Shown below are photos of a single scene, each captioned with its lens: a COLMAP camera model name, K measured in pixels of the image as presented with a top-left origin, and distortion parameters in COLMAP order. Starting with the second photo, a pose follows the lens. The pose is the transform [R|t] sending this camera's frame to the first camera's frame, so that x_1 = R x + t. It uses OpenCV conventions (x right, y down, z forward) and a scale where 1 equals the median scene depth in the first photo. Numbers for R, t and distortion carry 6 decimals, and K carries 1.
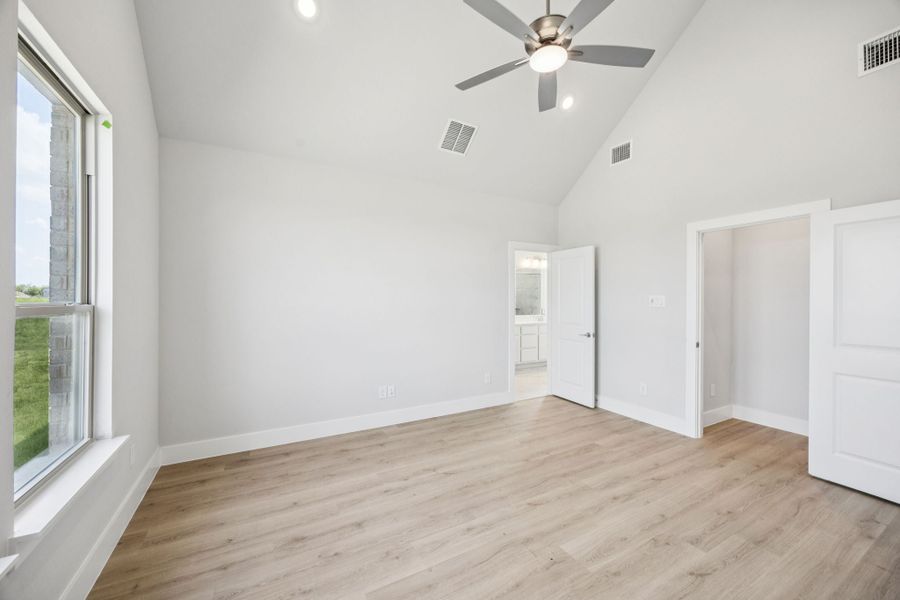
lens RADIAL K [[346.4, 0, 447.4], [0, 346.4, 299.3], [0, 0, 1]] dist [0.000347, 0.000099]
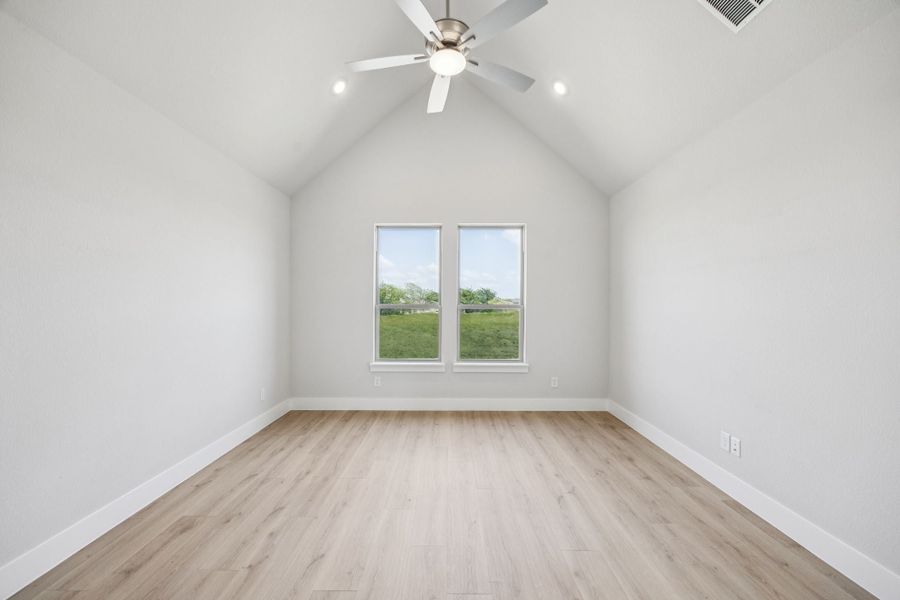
lens RADIAL K [[346.4, 0, 447.4], [0, 346.4, 299.3], [0, 0, 1]] dist [0.000347, 0.000099]
pose [[-0.481547, -0.012952, -0.876325, 0.879529], [-0.005215, 0.999915, -0.011913, 0.003160], [0.876405, -0.001167, -0.481574, 1.111847]]
